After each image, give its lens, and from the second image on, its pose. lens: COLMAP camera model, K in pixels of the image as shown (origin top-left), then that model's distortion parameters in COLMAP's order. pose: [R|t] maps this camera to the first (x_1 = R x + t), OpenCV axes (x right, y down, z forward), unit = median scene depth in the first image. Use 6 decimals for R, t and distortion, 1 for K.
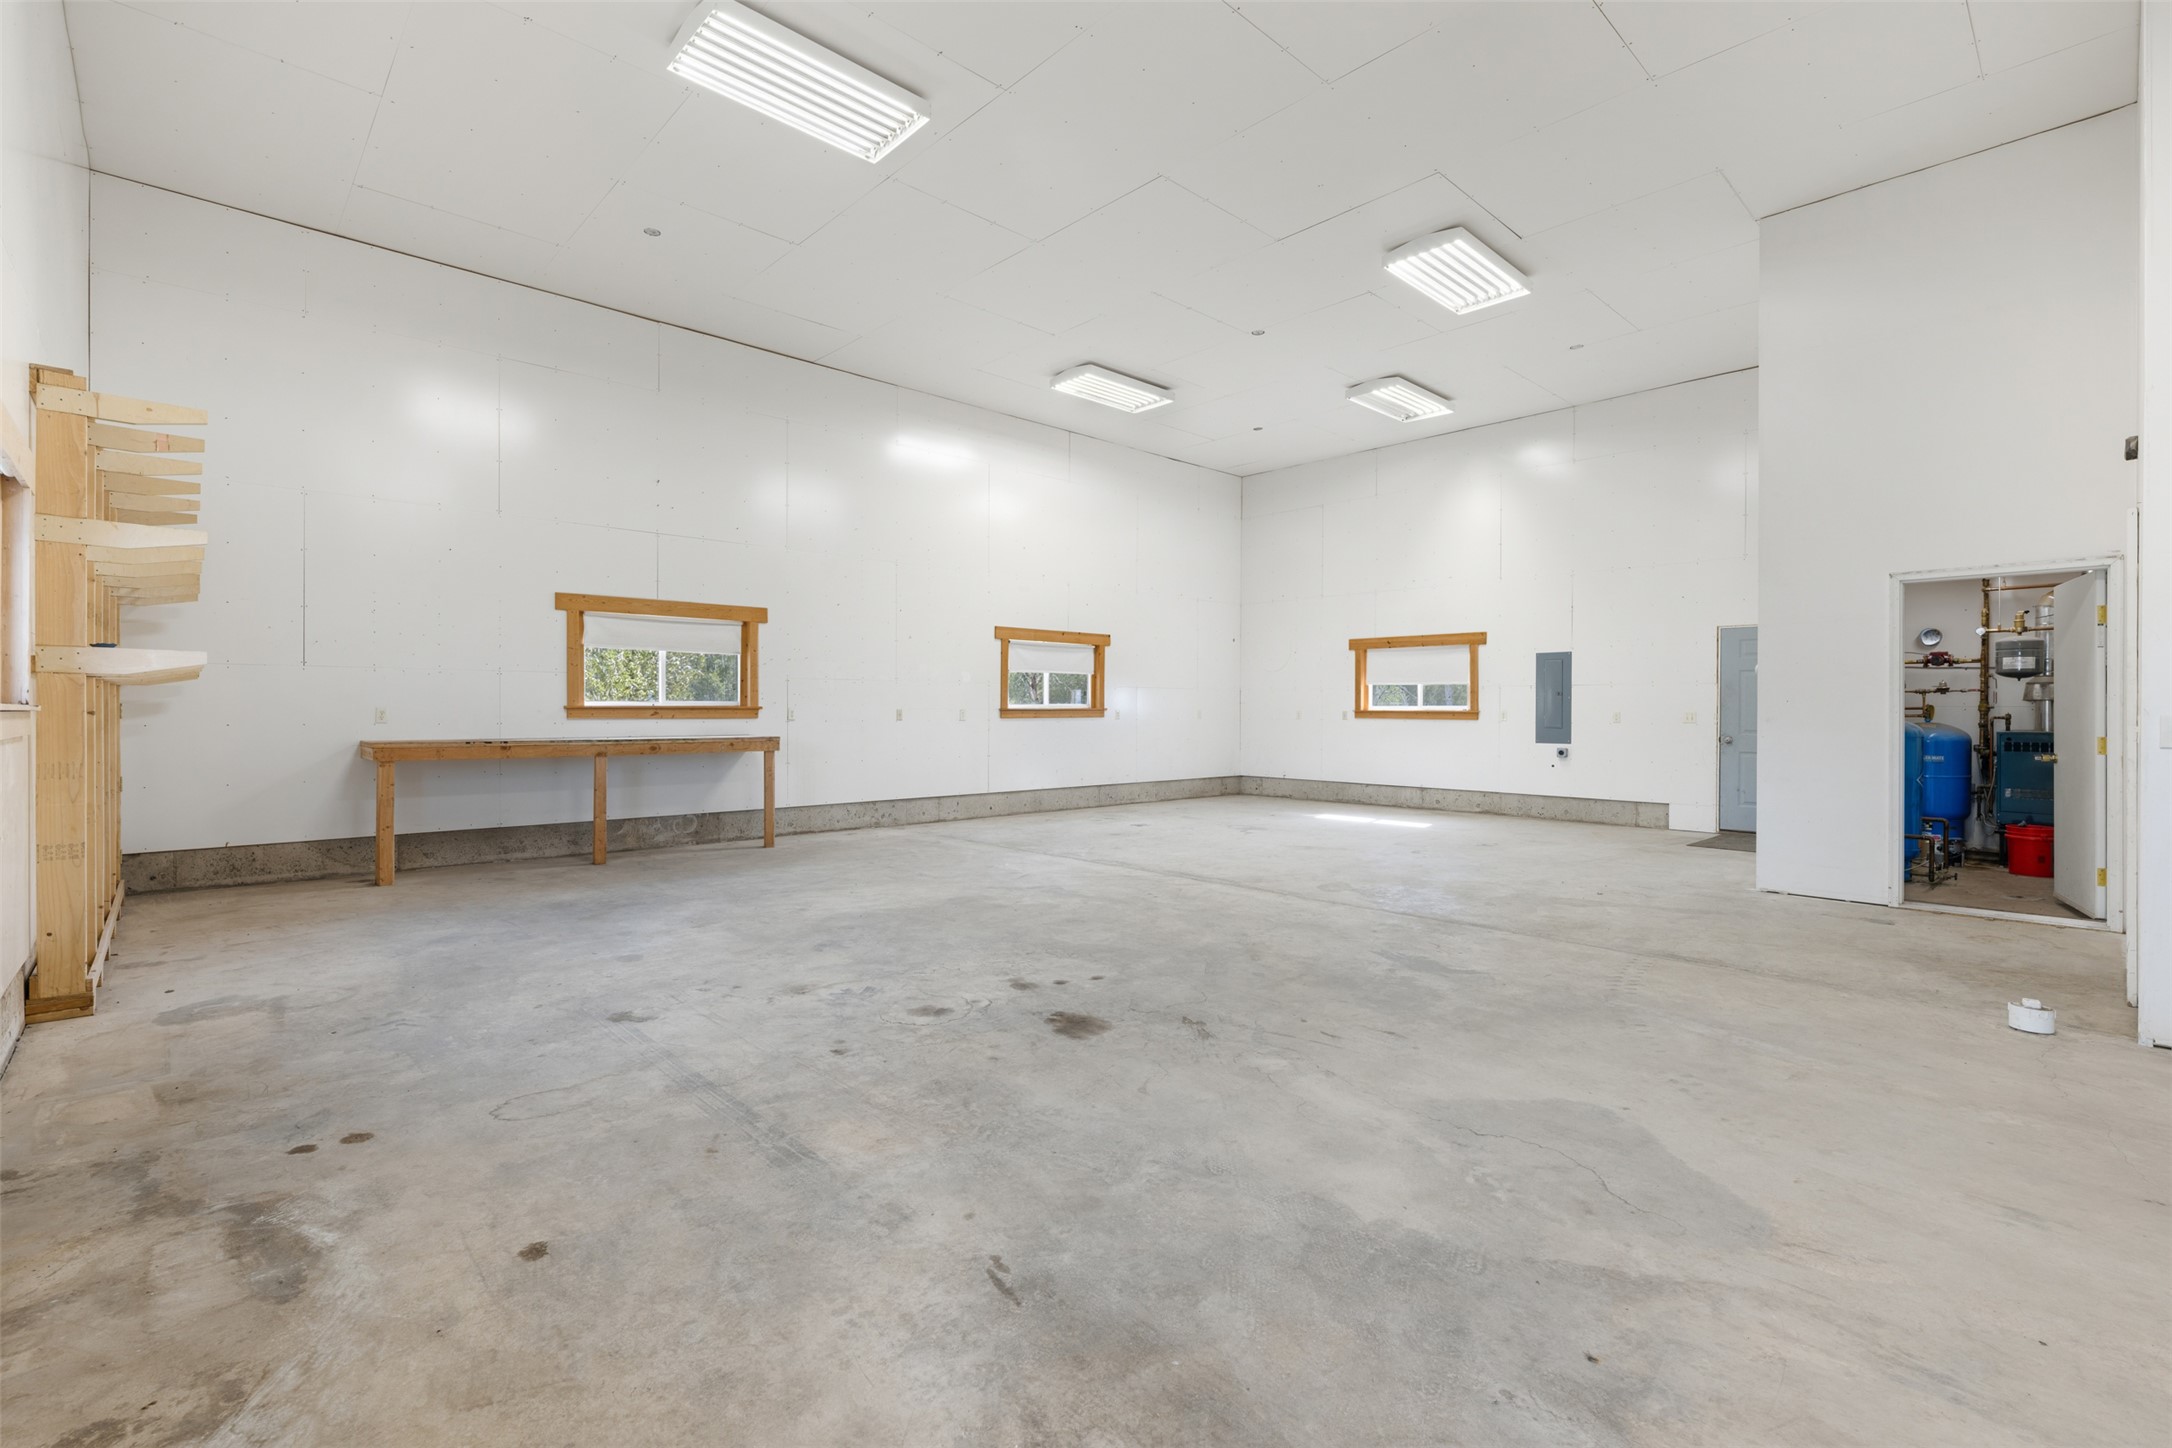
lens RADIAL K [[964.3, 0, 1094.0], [0, 964.3, 717.6], [0, 0, 1]] dist [-0.004232, -0.000631]
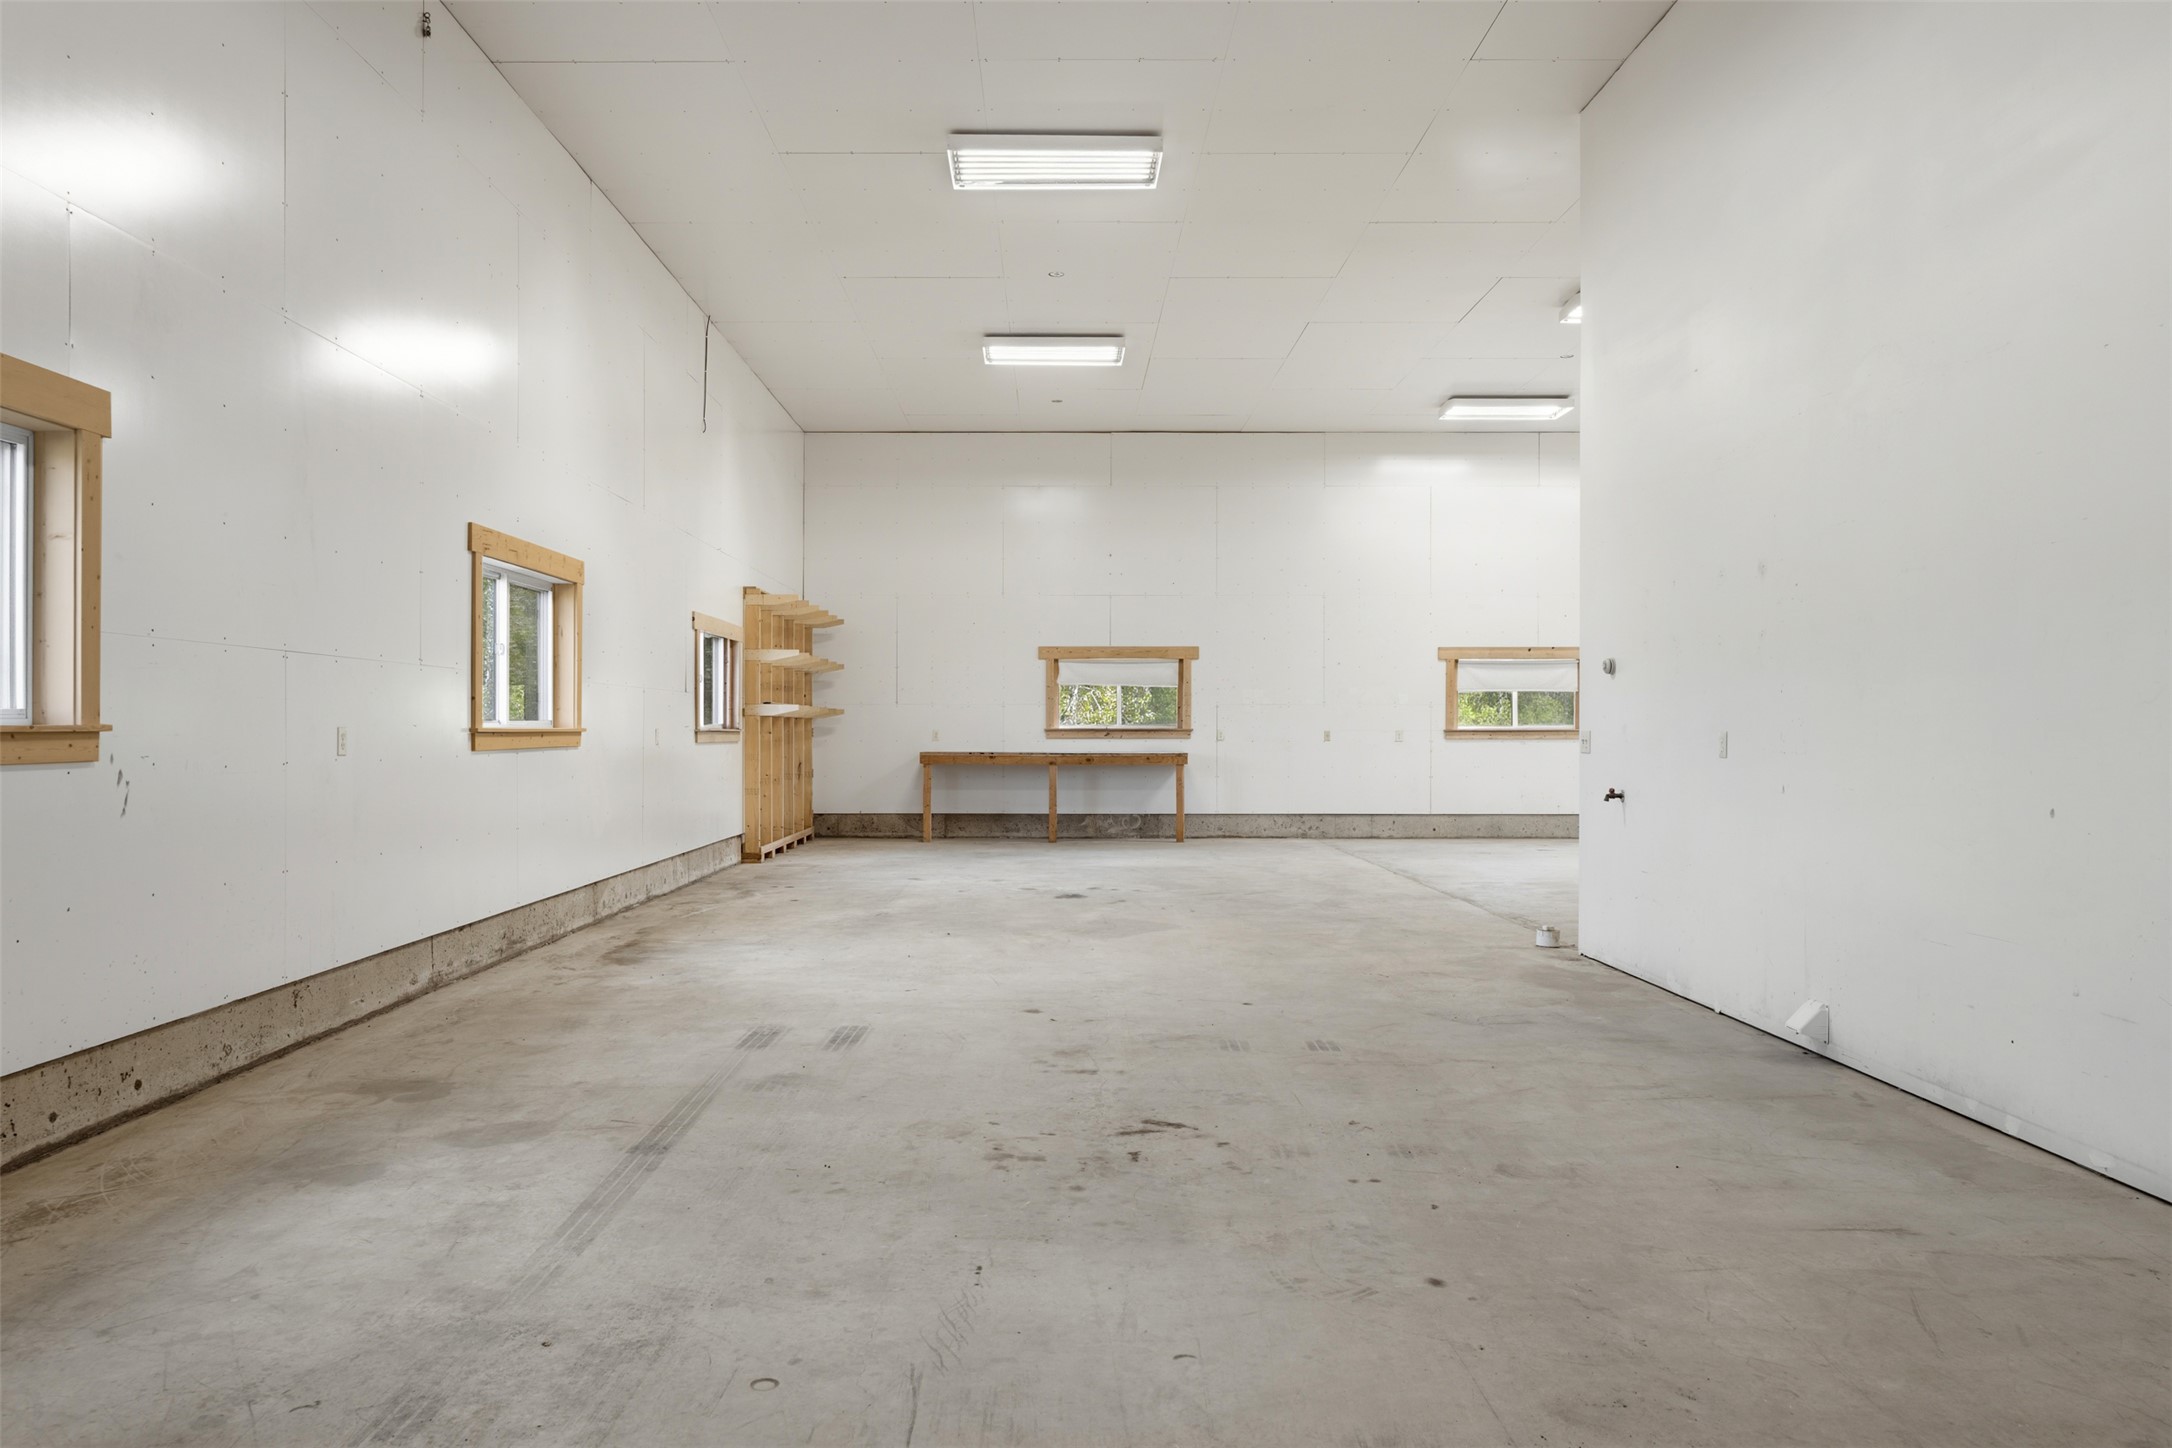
lens RADIAL K [[1471.9, 0, 1081.5], [0, 1471.9, 724.4], [0, 0, 1]] dist [-0.006727, -0.000314]
pose [[0.737972, -0.006799, -0.674797, 0.864572], [-0.003634, 0.999895, -0.014048, 0.010372], [0.674822, 0.012819, 0.737870, -0.493863]]
